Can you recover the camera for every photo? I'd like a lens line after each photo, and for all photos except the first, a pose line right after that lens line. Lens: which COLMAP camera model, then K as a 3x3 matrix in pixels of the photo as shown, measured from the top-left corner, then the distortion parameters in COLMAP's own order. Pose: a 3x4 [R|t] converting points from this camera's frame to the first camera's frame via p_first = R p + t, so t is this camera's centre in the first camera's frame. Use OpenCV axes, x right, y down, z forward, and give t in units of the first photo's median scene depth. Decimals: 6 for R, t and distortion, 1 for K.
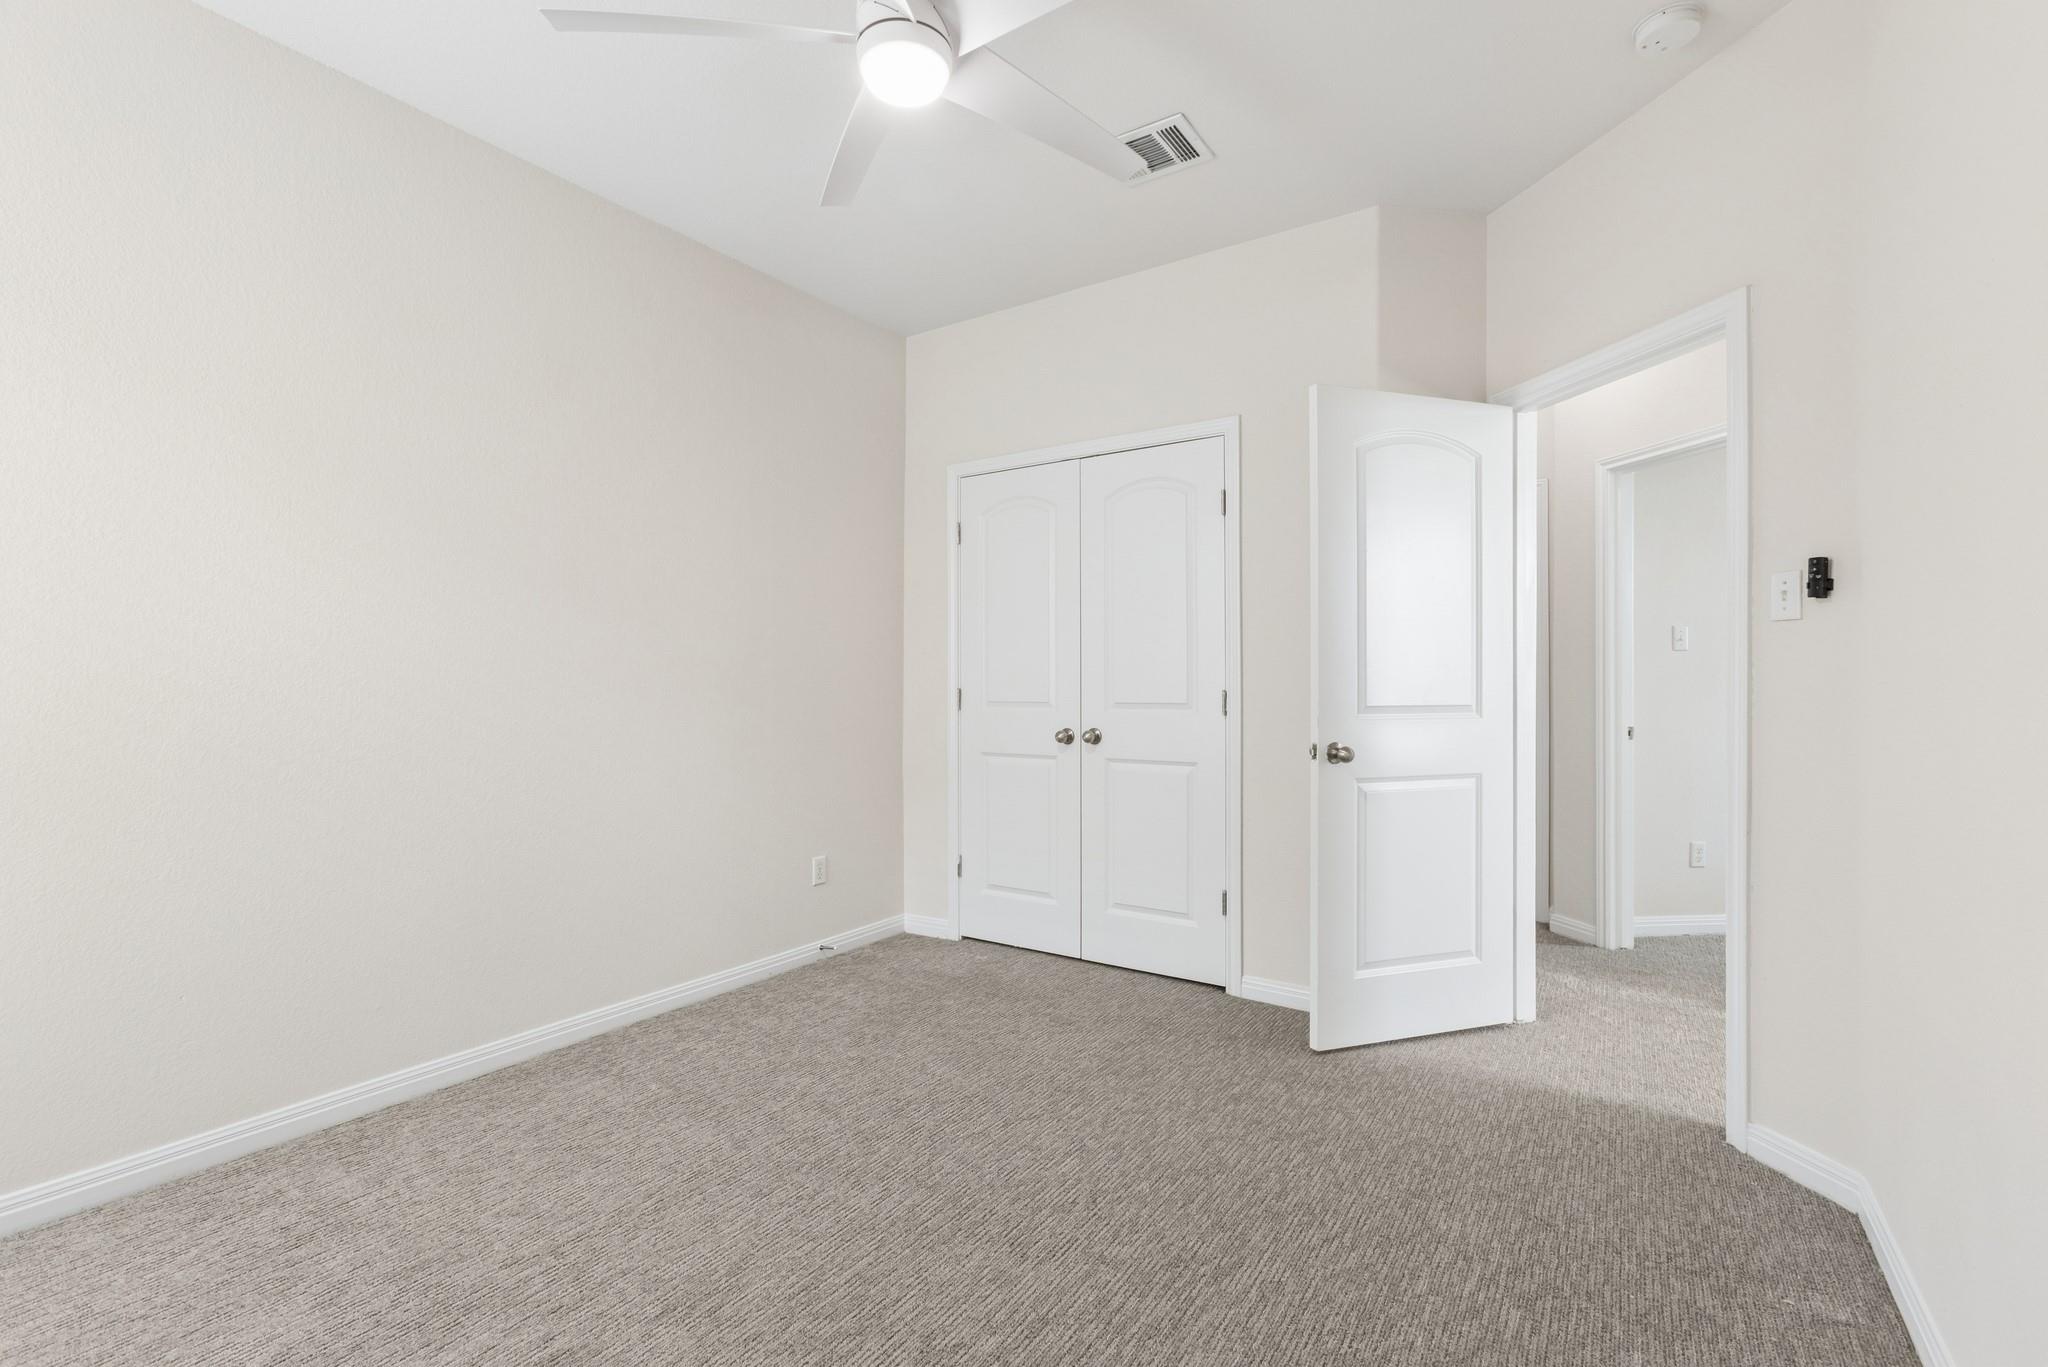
lens RADIAL K [[915.5, 0, 1017.3], [0, 915.5, 677.9], [0, 0, 1]] dist [-0.008798, 0.003652]
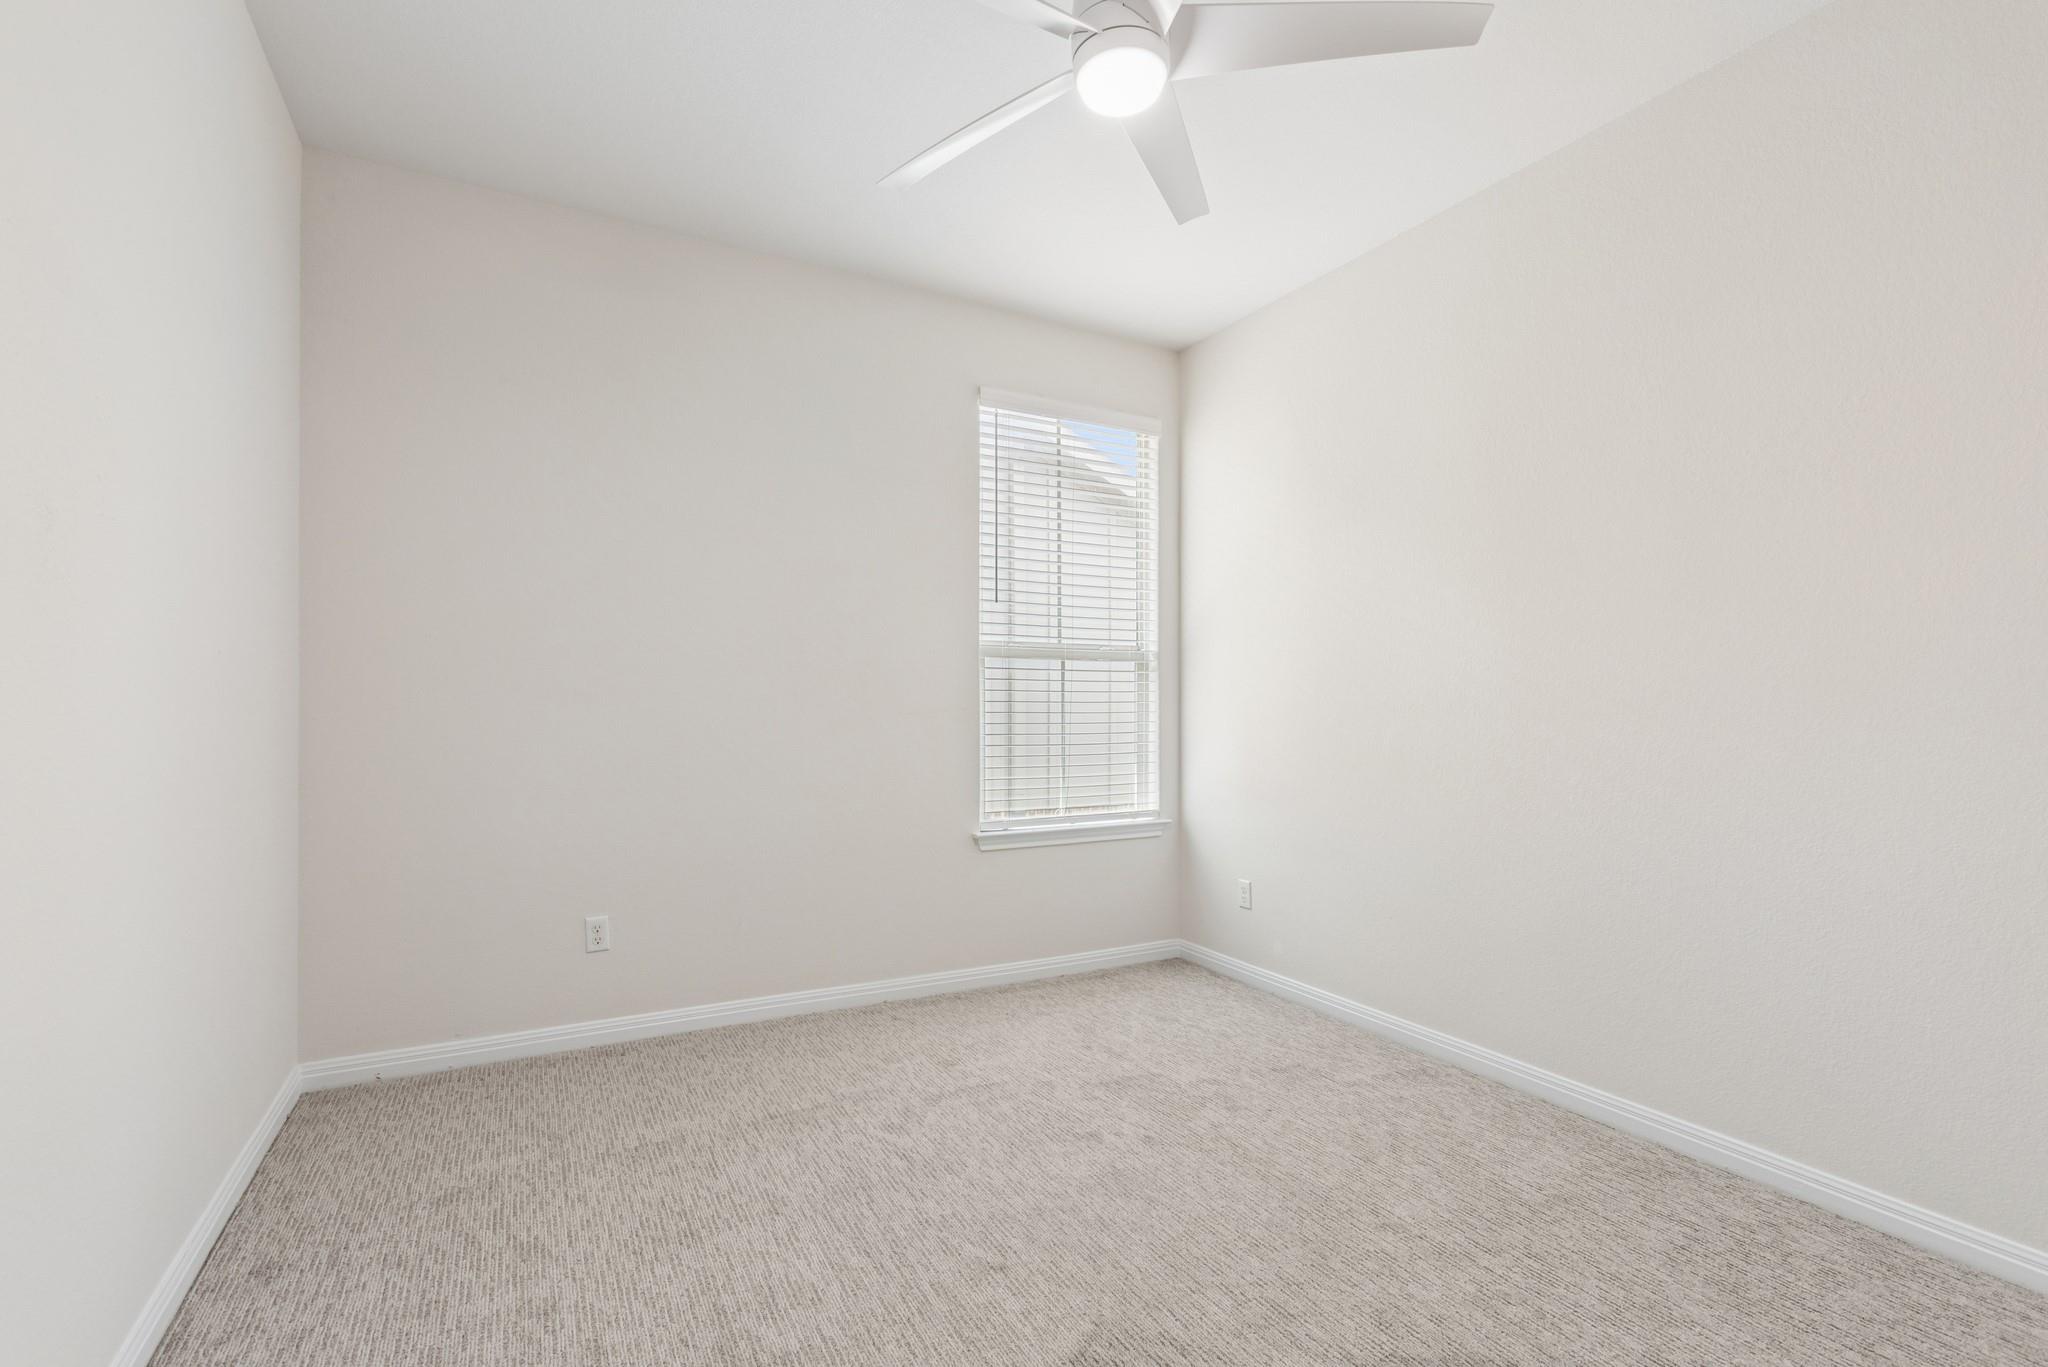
lens RADIAL K [[915.5, 0, 1016.2], [0, 915.5, 680.7], [0, 0, 1]] dist [-0.008798, 0.003652]
pose [[-0.461290, -0.035833, -0.886525, 0.581334], [-0.013418, 0.999352, -0.033411, 0.028040], [0.887148, -0.003517, -0.461472, 0.999185]]
